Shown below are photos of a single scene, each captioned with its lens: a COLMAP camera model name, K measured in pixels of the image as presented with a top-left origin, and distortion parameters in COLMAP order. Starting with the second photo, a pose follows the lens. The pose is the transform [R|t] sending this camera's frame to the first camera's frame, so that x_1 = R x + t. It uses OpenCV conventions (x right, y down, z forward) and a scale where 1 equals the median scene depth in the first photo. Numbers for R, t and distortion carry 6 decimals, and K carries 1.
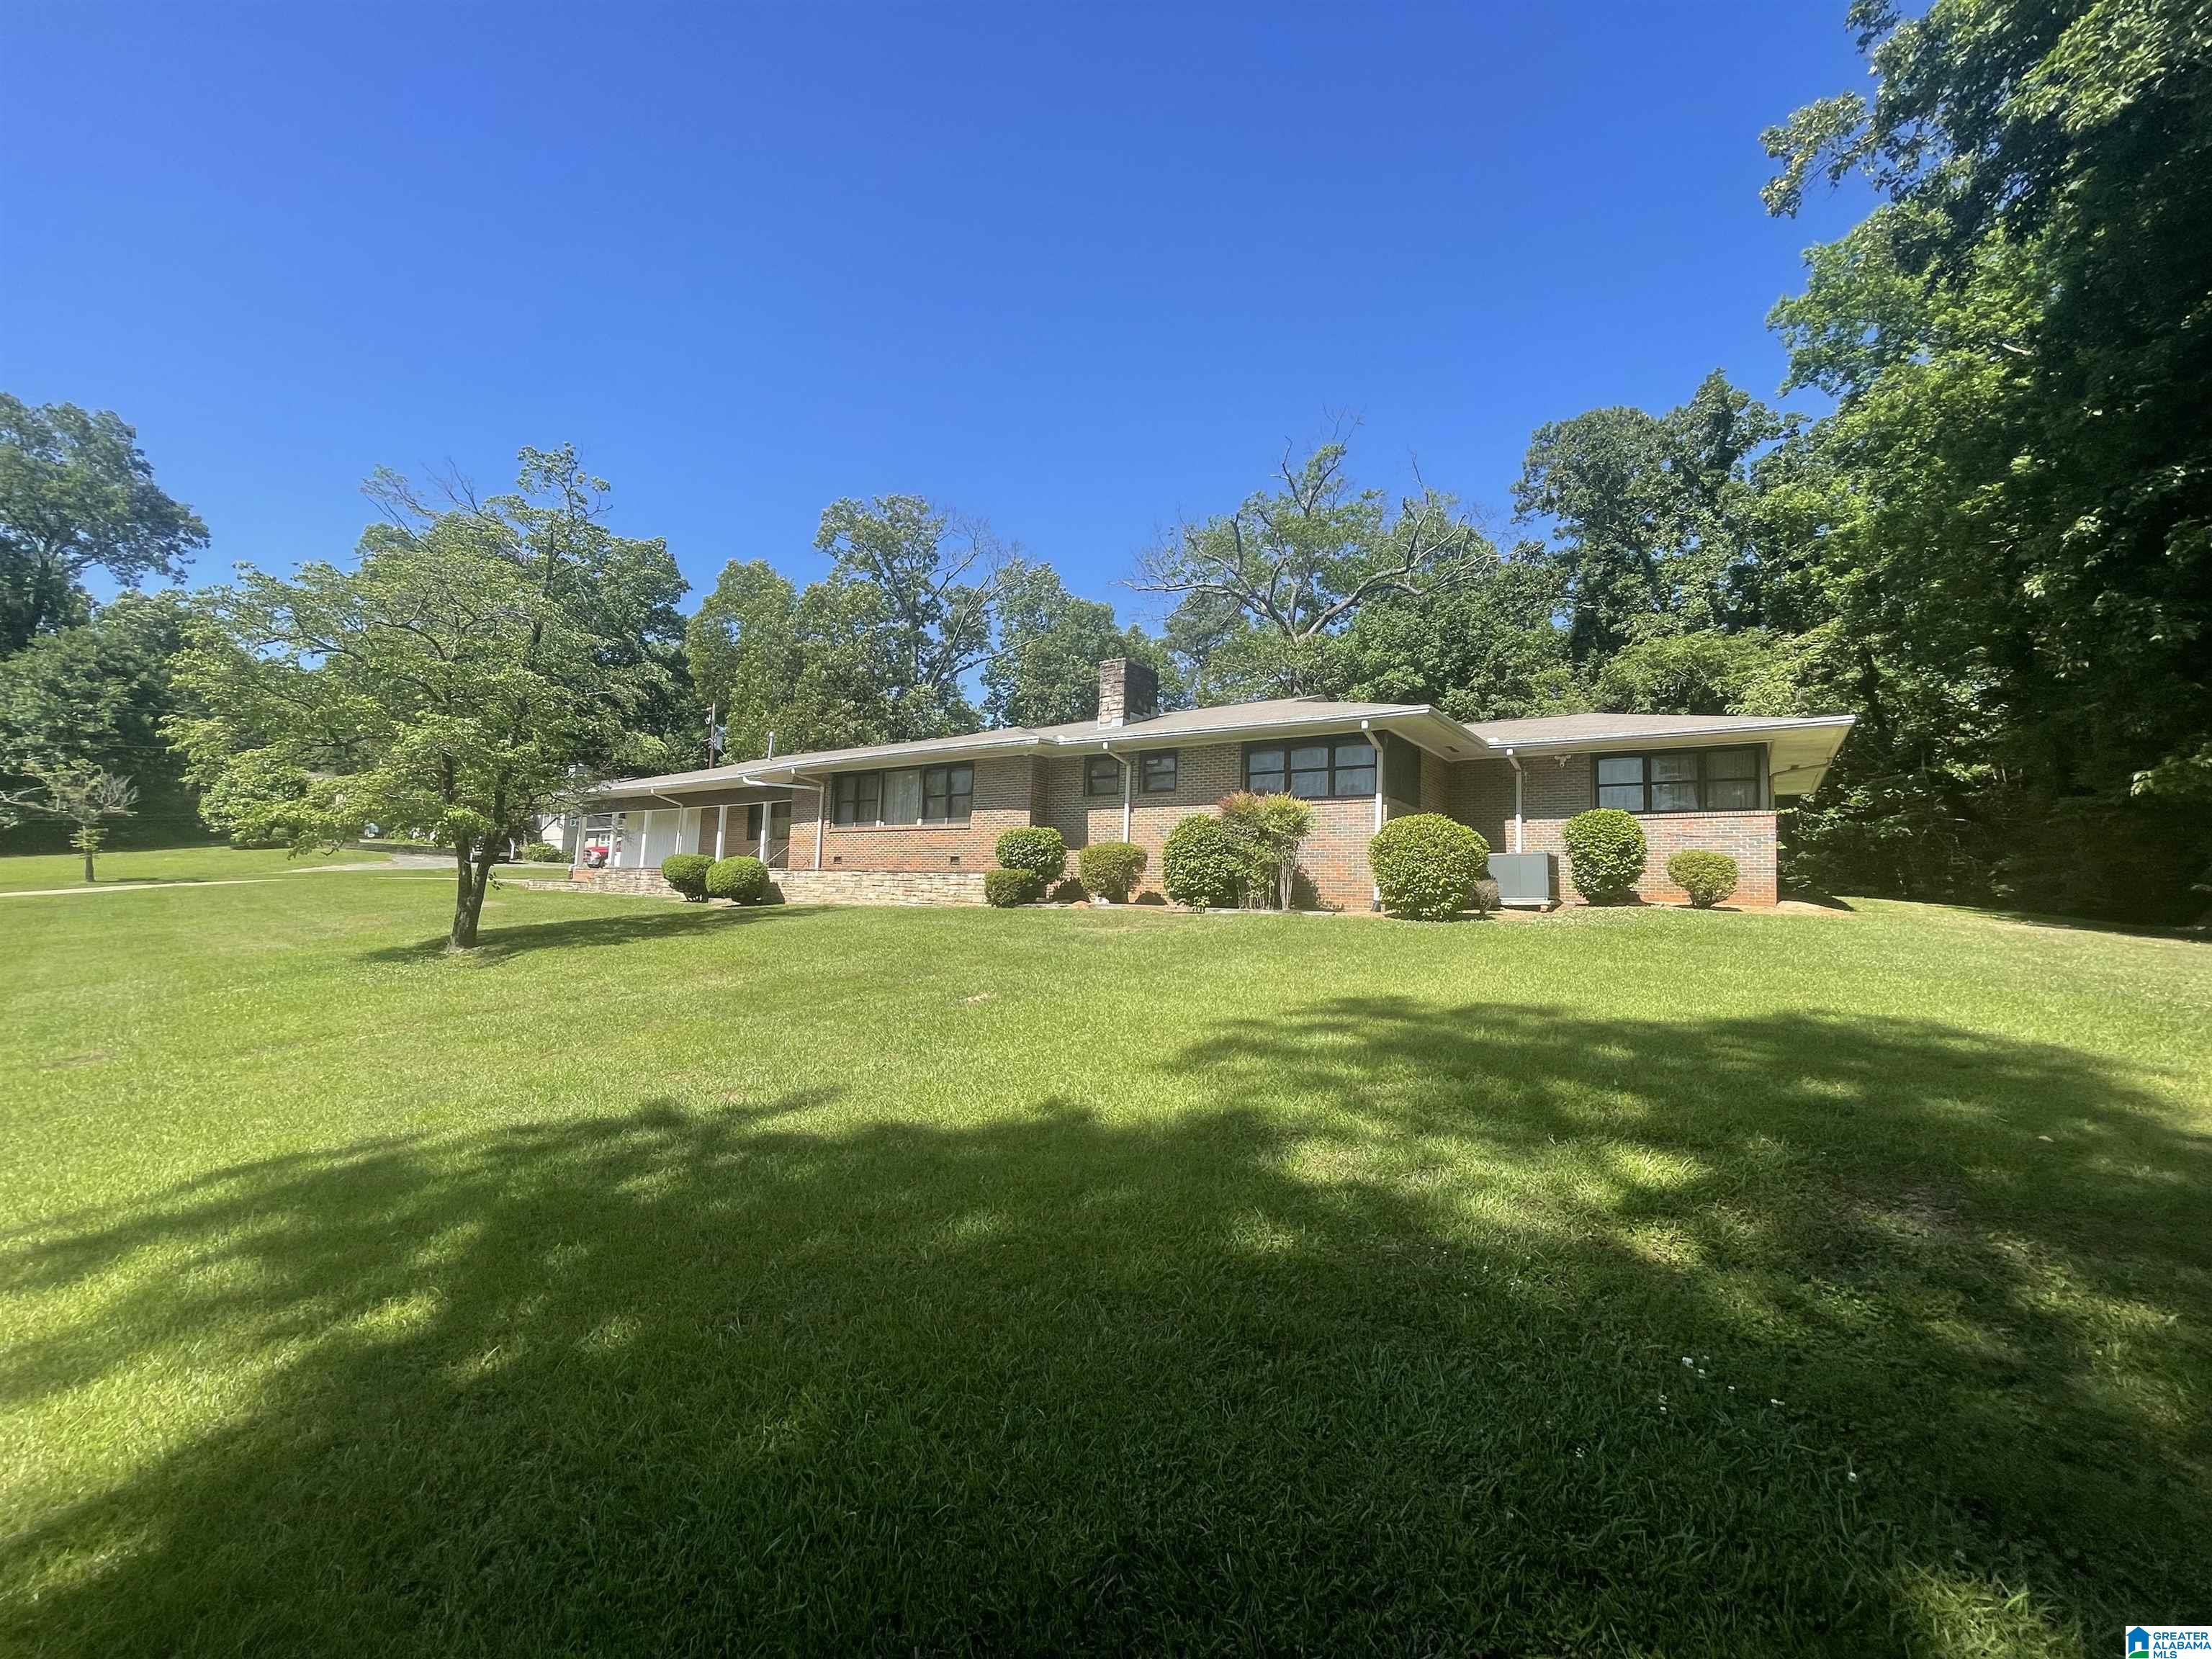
lens RADIAL K [[893.2, 0, 1106.0], [0, 893.2, 829.5], [0, 0, 1]] dist [0.000134, -0.000173]
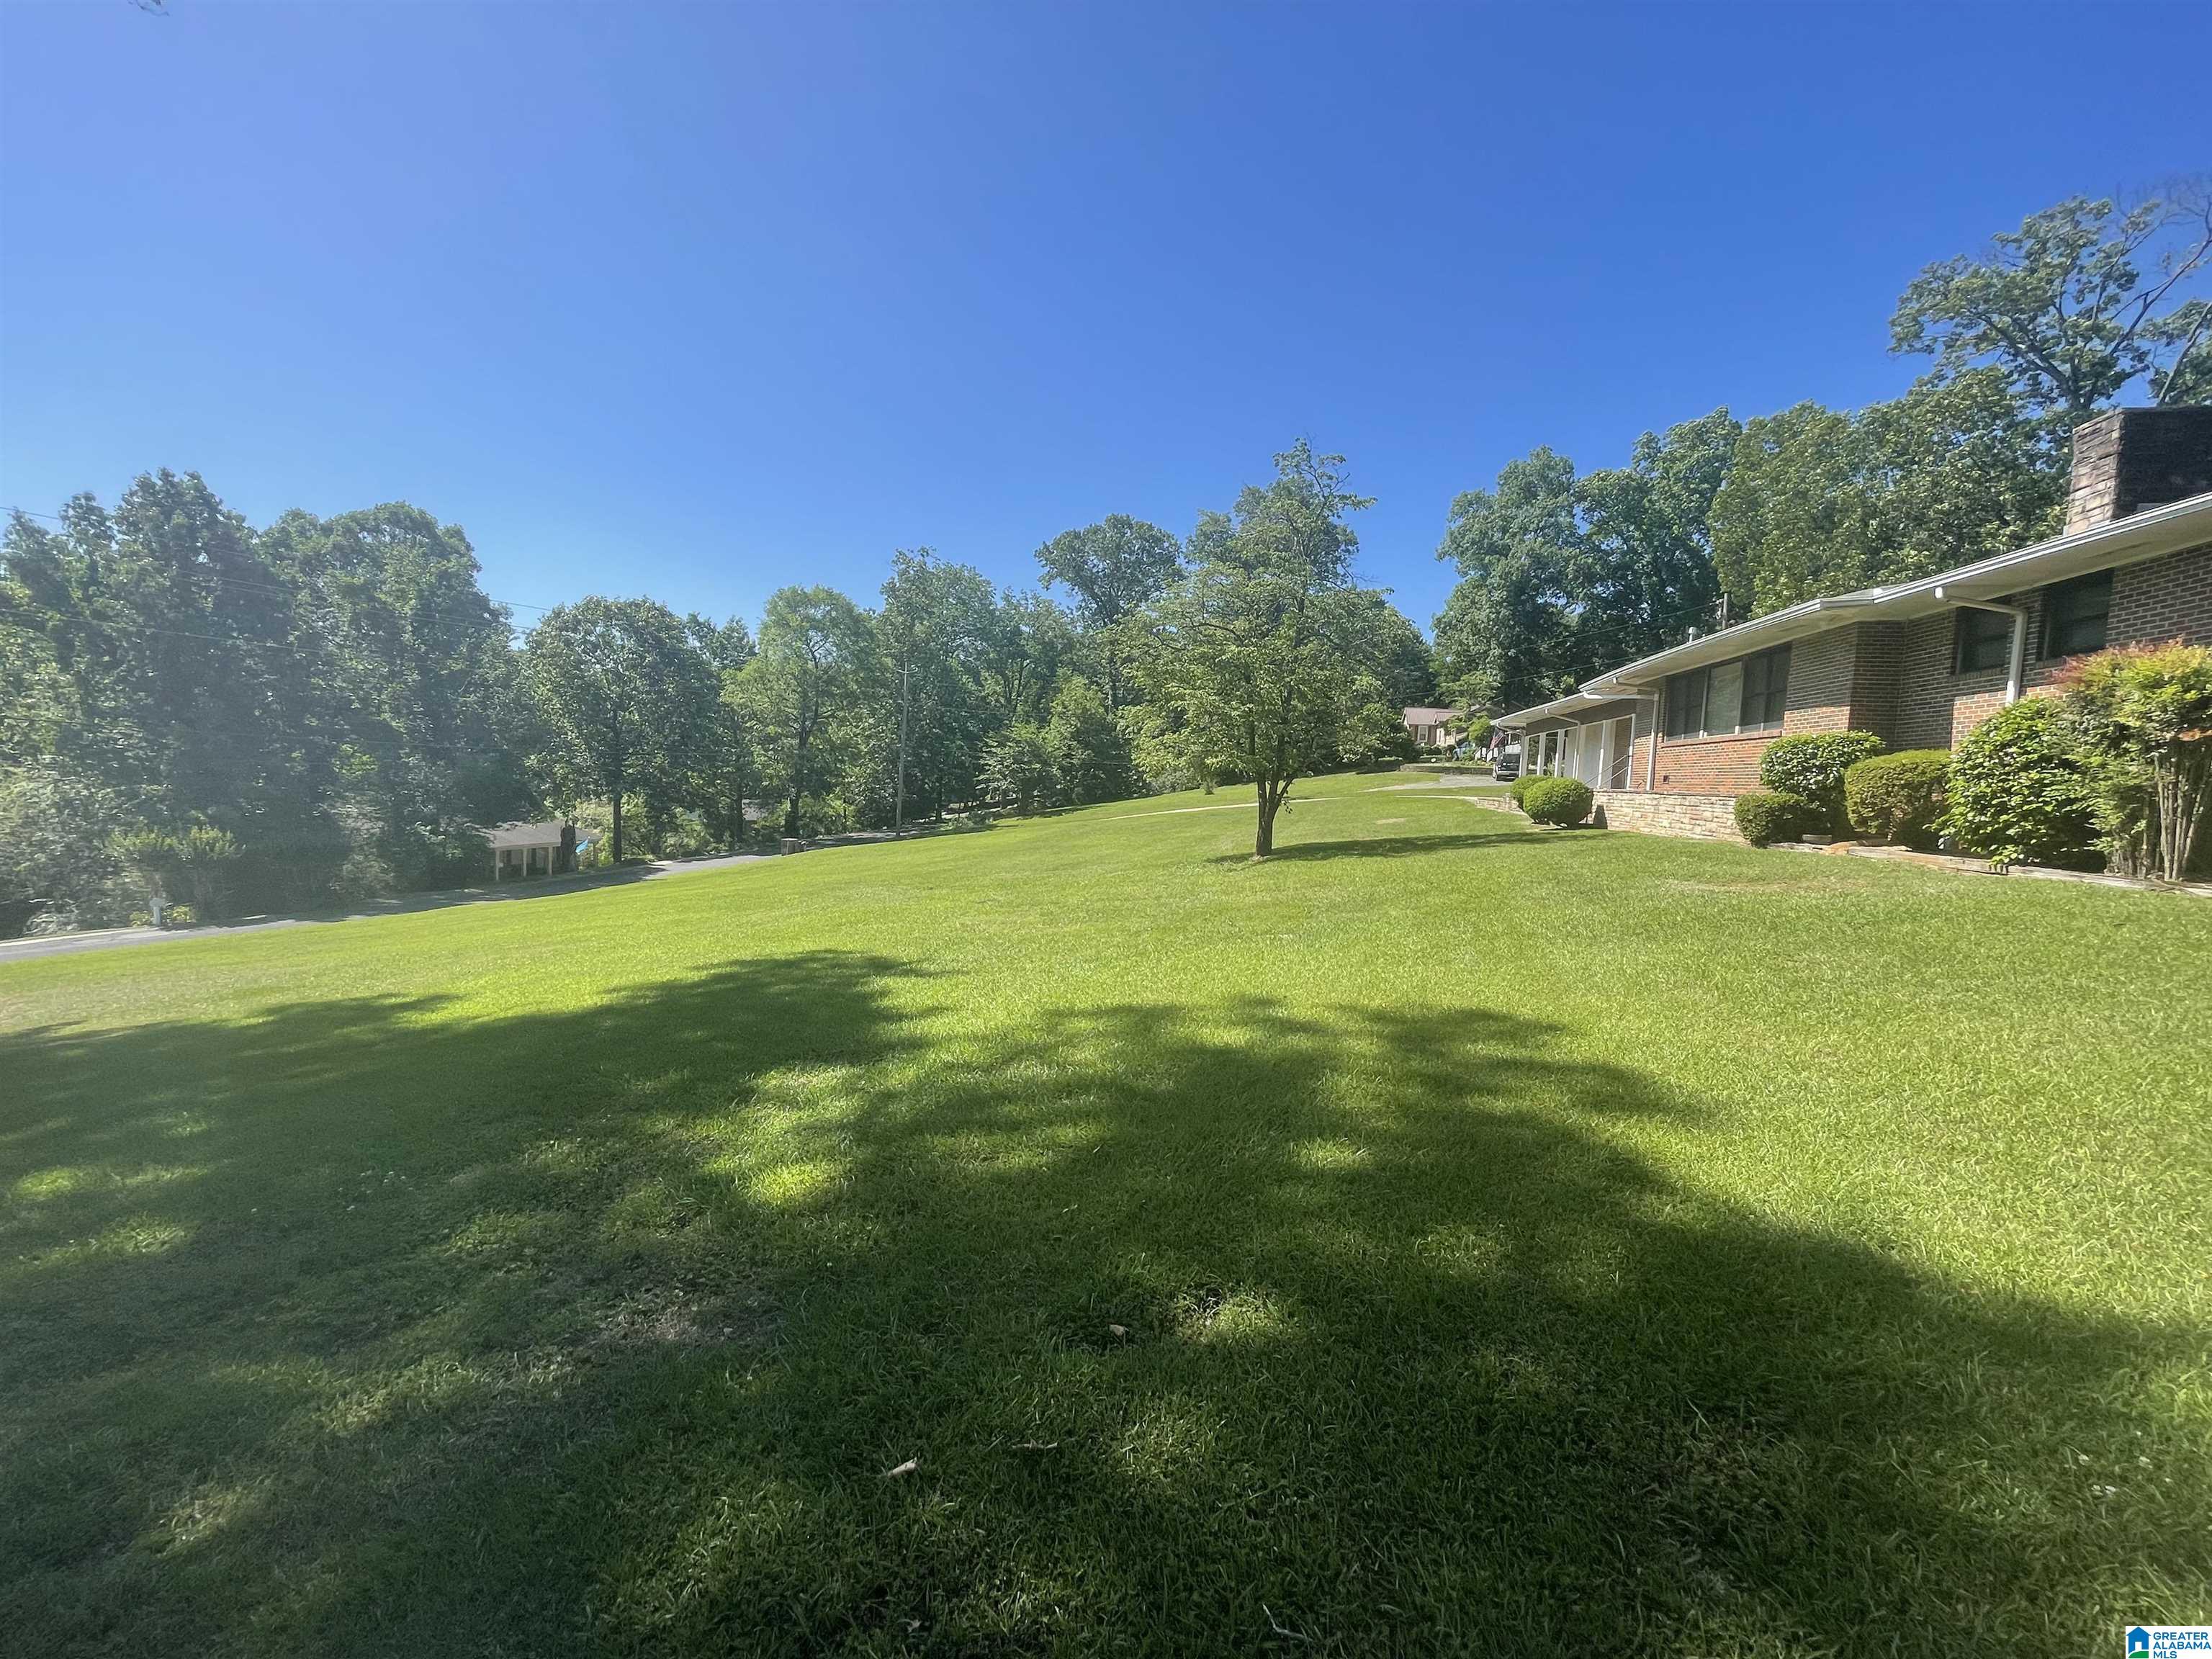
lens RADIAL K [[890.5, 0, 1106.0], [0, 890.5, 829.5], [0, 0, 1]] dist [-0.002662, -0.000436]
pose [[0.400664, 0.030740, -0.915709, 0.164705], [0.062451, 0.996196, 0.060767, -0.002072], [0.914094, -0.081534, 0.397220, 0.104598]]
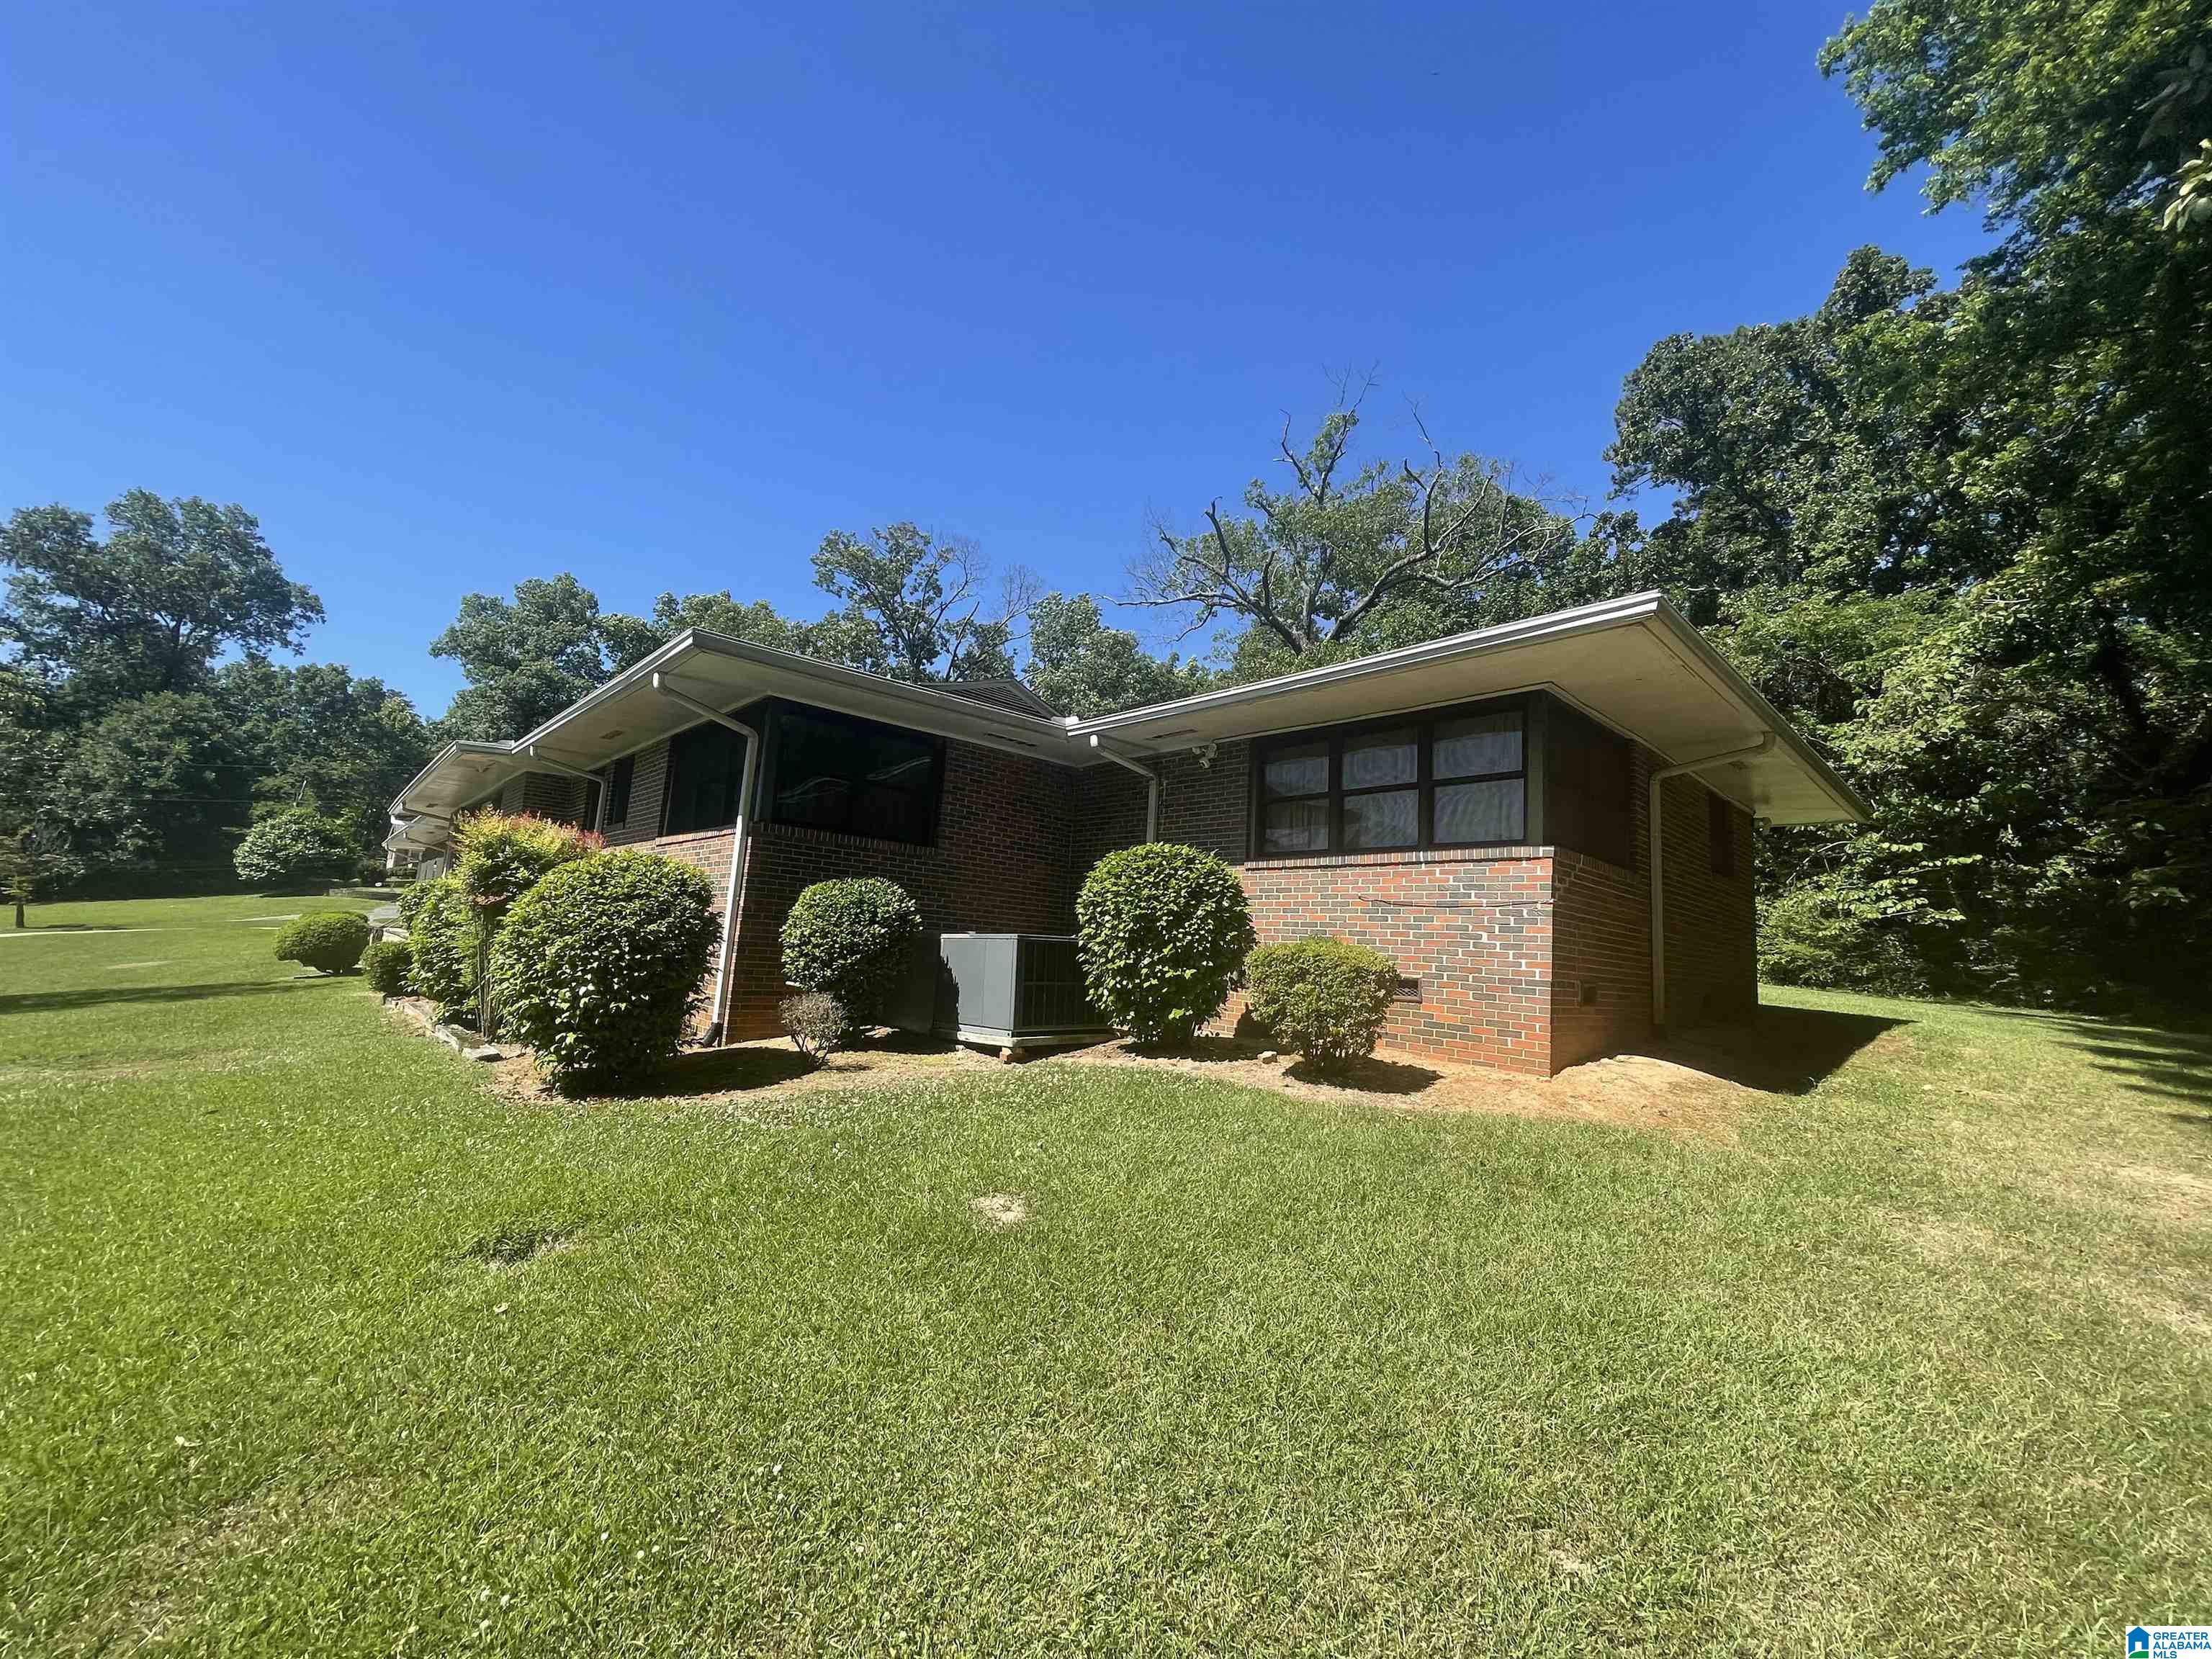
lens RADIAL K [[890.5, 0, 1106.0], [0, 890.5, 829.5], [0, 0, 1]] dist [-0.002662, -0.000436]
pose [[0.977848, -0.005753, -0.209238, 0.282769], [-0.007178, 0.998113, -0.060990, 0.000230], [0.209194, 0.061141, 0.975961, 0.245559]]
